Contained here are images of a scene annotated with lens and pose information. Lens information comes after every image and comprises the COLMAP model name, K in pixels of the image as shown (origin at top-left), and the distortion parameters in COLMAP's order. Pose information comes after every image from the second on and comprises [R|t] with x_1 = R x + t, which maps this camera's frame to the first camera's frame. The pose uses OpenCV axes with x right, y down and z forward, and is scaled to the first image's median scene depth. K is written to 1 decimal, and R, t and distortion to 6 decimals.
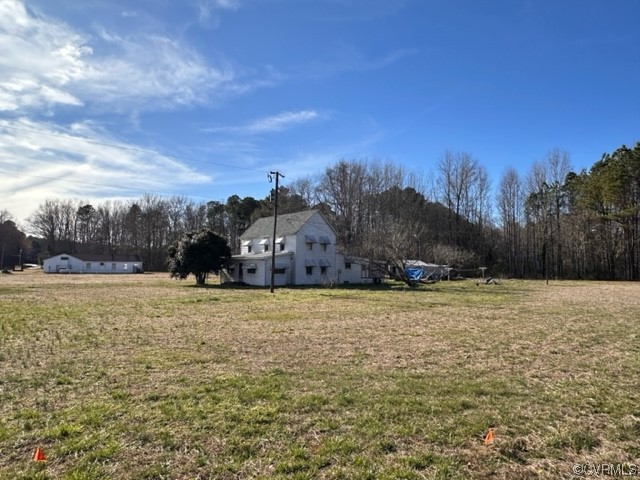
lens RADIAL K [[416.0, 0, 320.0], [0, 416.0, 240.0], [0, 0, 1]] dist [0.003074, 0.005187]
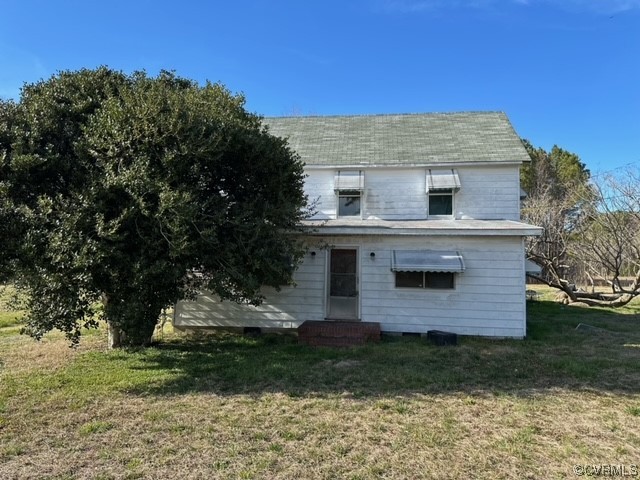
lens RADIAL K [[383.5, 0, 320.0], [0, 383.5, 240.0], [0, 0, 1]] dist [0.005019, -0.000669]
pose [[0.704096, 0.041277, 0.708904, -0.146171], [-0.056299, 0.998412, -0.002217, 0.020256], [-0.707869, -0.038349, 0.705302, 0.331949]]
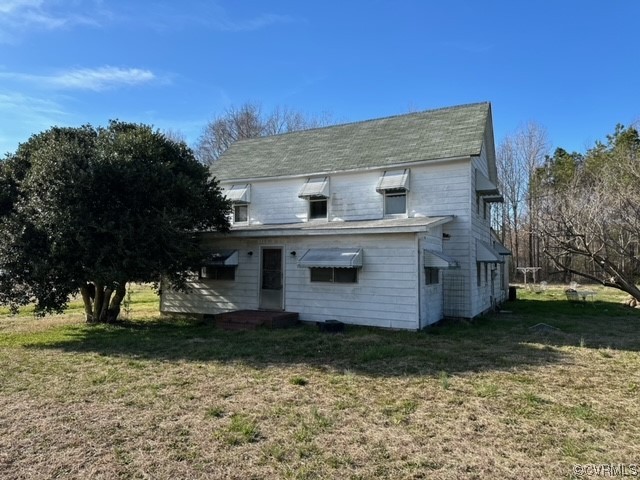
lens RADIAL K [[383.5, 0, 320.0], [0, 383.5, 240.0], [0, 0, 1]] dist [0.005019, -0.000669]
pose [[0.886168, 0.018258, 0.463004, -0.113718], [-0.025362, 0.999637, 0.009123, 0.017997], [-0.462670, -0.019827, 0.886309, 0.290059]]
